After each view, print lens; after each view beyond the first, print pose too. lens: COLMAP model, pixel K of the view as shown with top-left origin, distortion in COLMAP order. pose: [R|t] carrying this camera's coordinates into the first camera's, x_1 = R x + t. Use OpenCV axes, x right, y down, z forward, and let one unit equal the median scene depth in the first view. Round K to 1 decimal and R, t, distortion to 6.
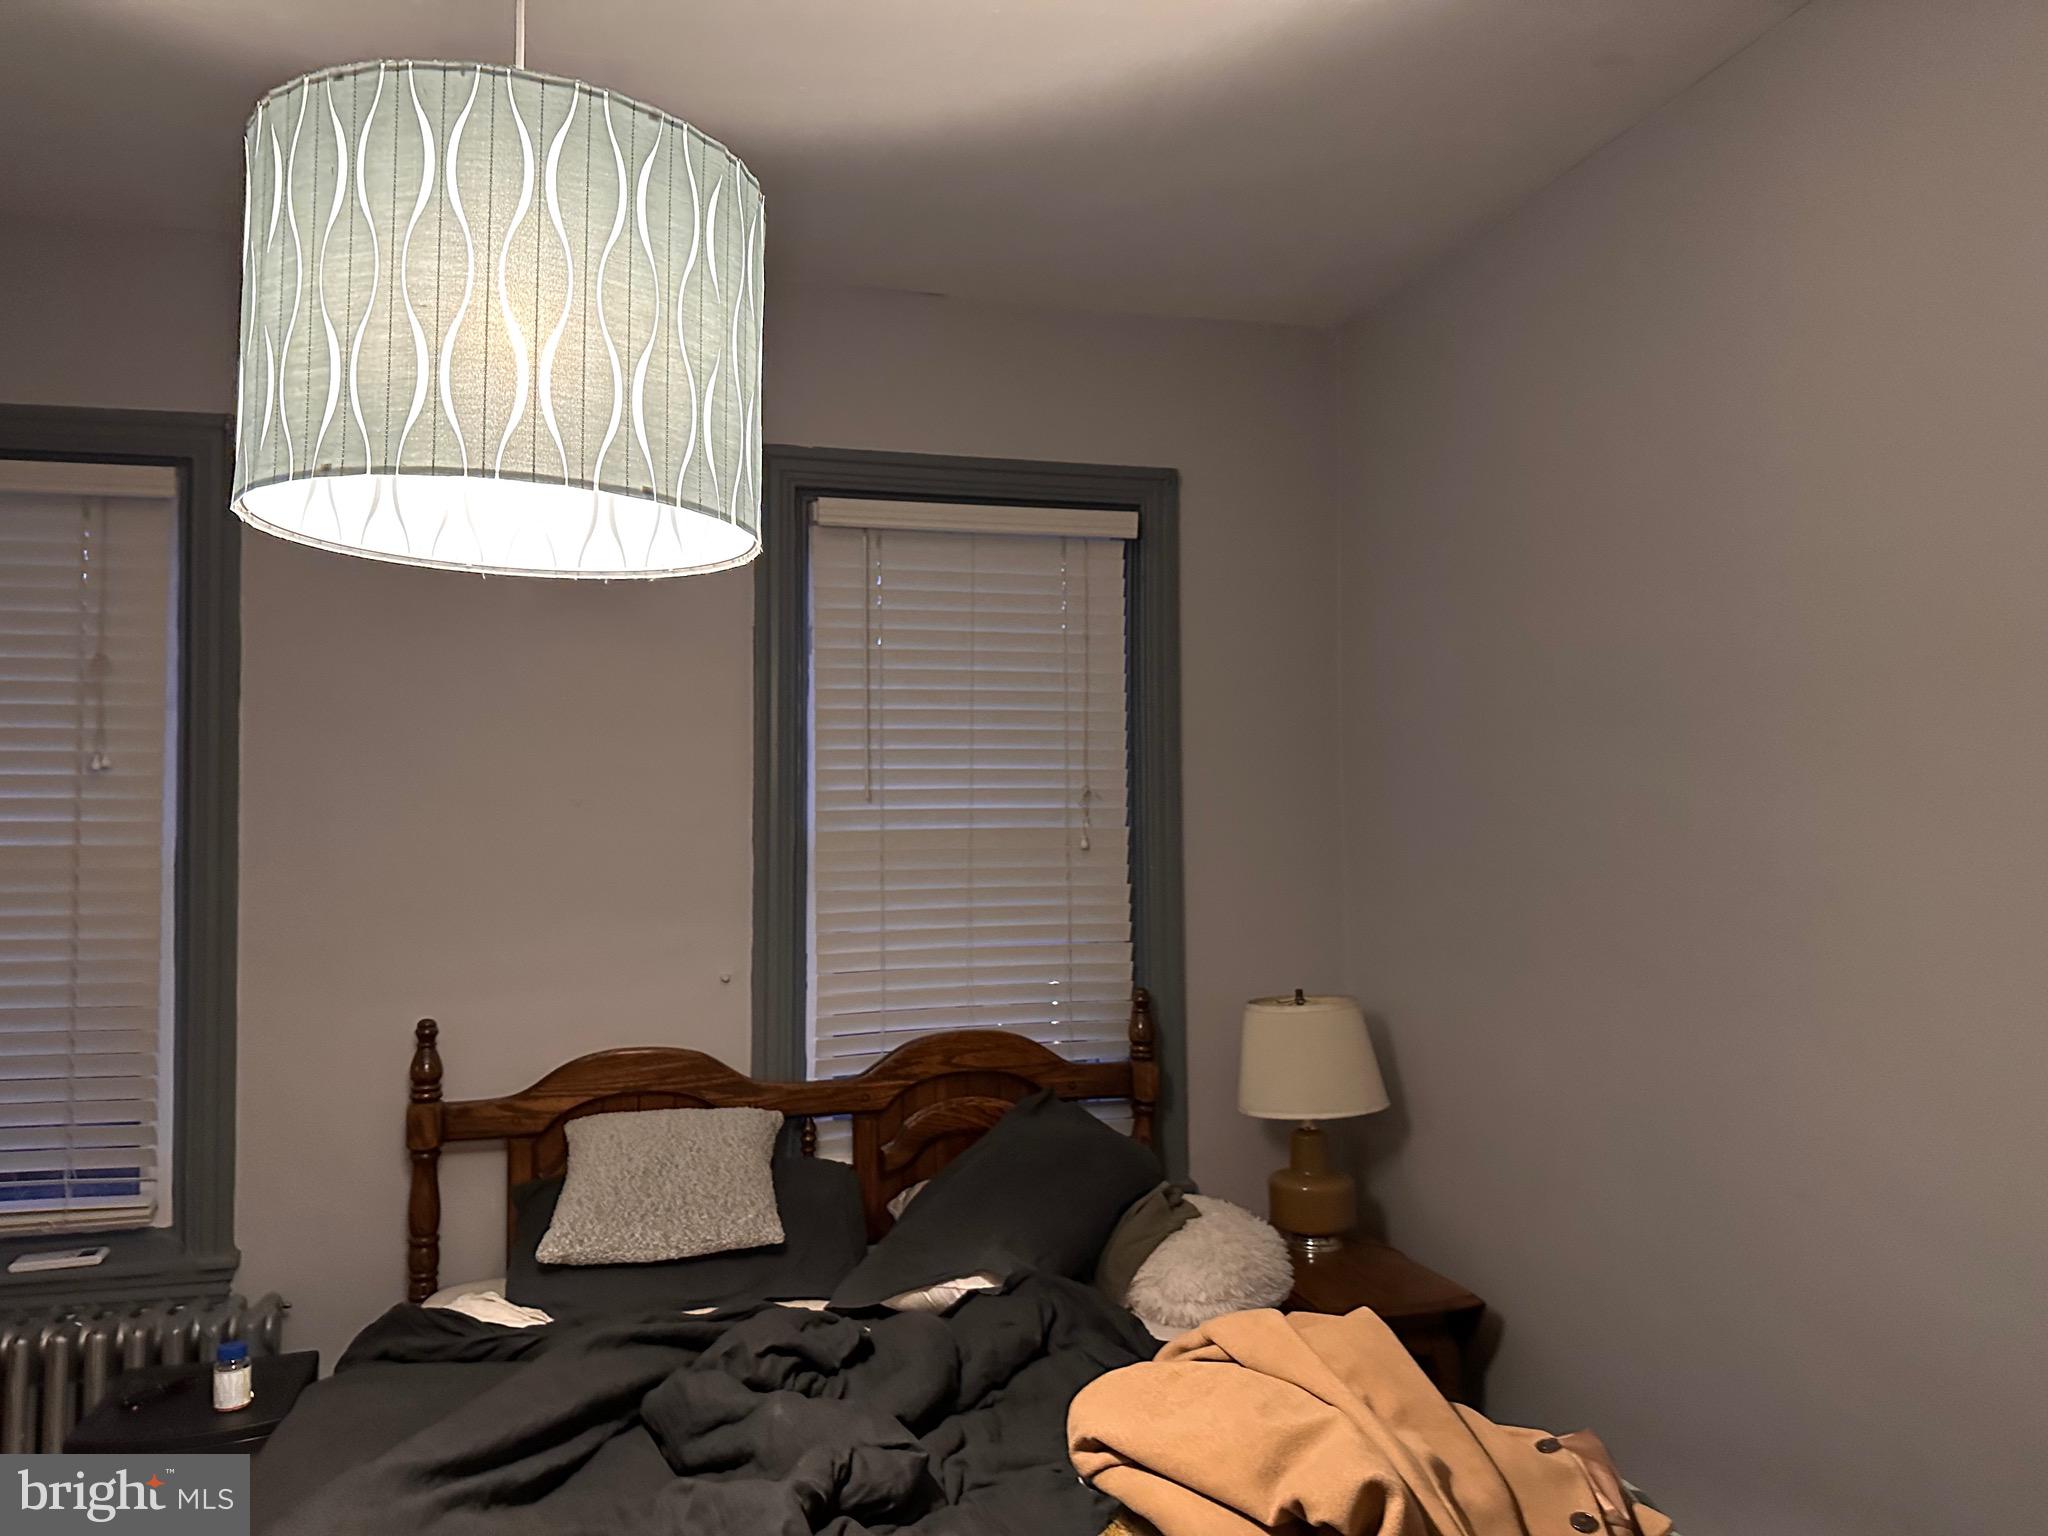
lens RADIAL K [[1405.2, 0, 1028.4], [0, 1405.2, 747.8], [0, 0, 1]] dist [0.051686, -0.095519]
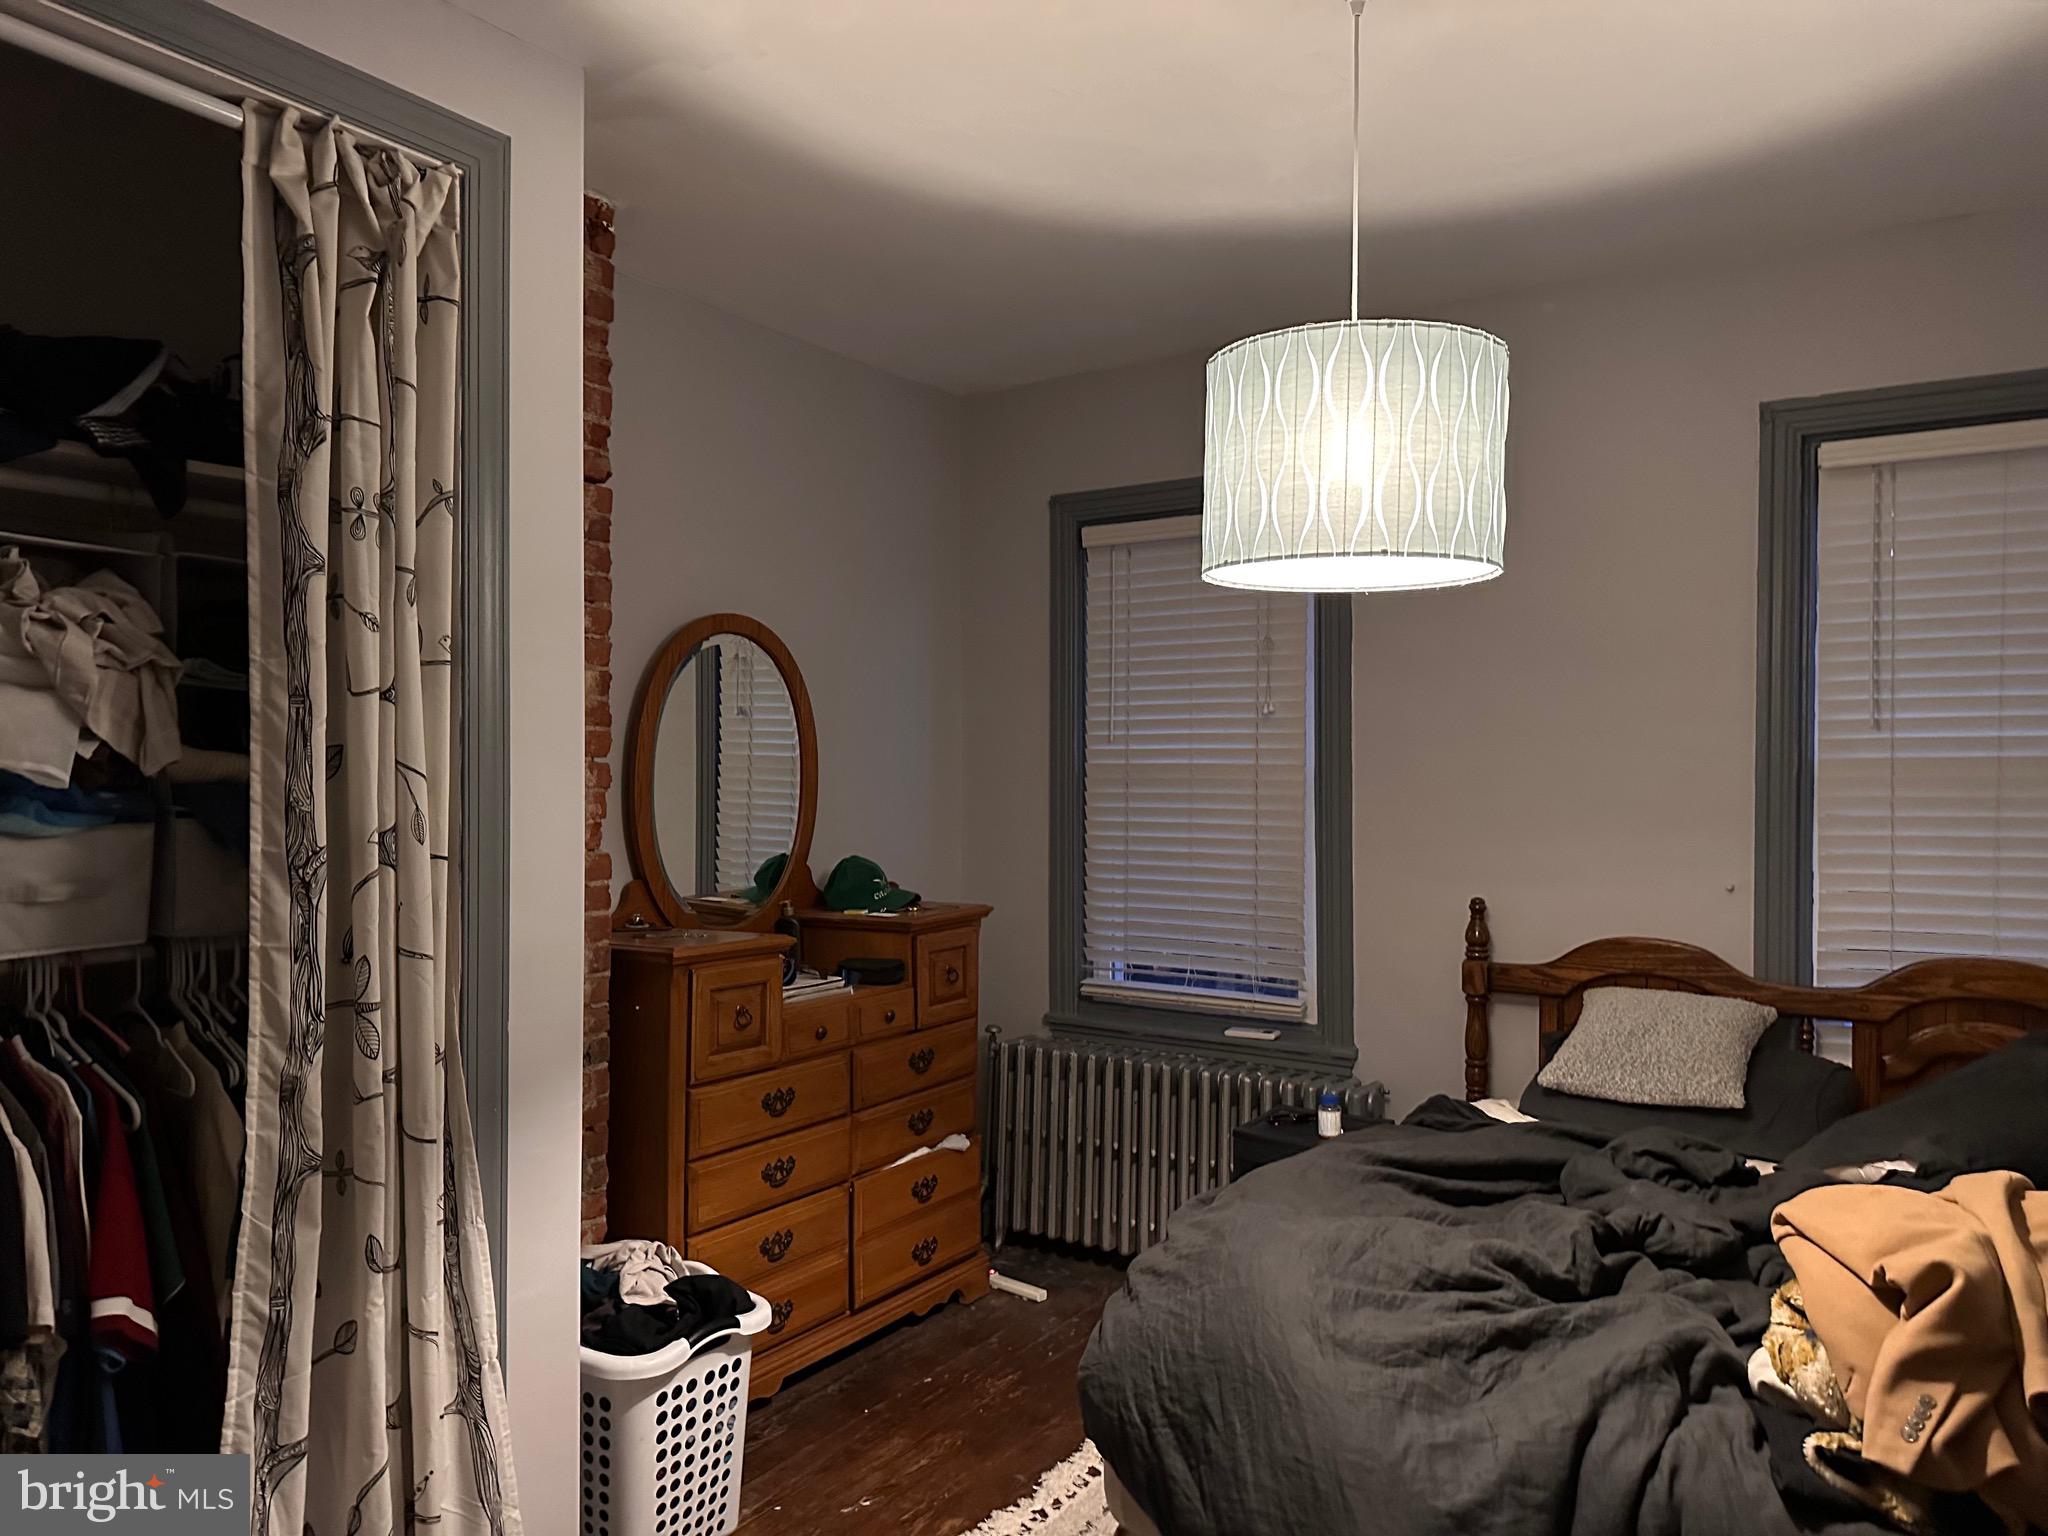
lens RADIAL K [[1405.2, 0, 1028.4], [0, 1405.2, 747.8], [0, 0, 1]] dist [0.051686, -0.095519]
pose [[0.667518, 0.000023, -0.744594, 0.276960], [0.035671, 0.998851, 0.032010, -0.005011], [0.743739, -0.047928, 0.666750, -0.184418]]
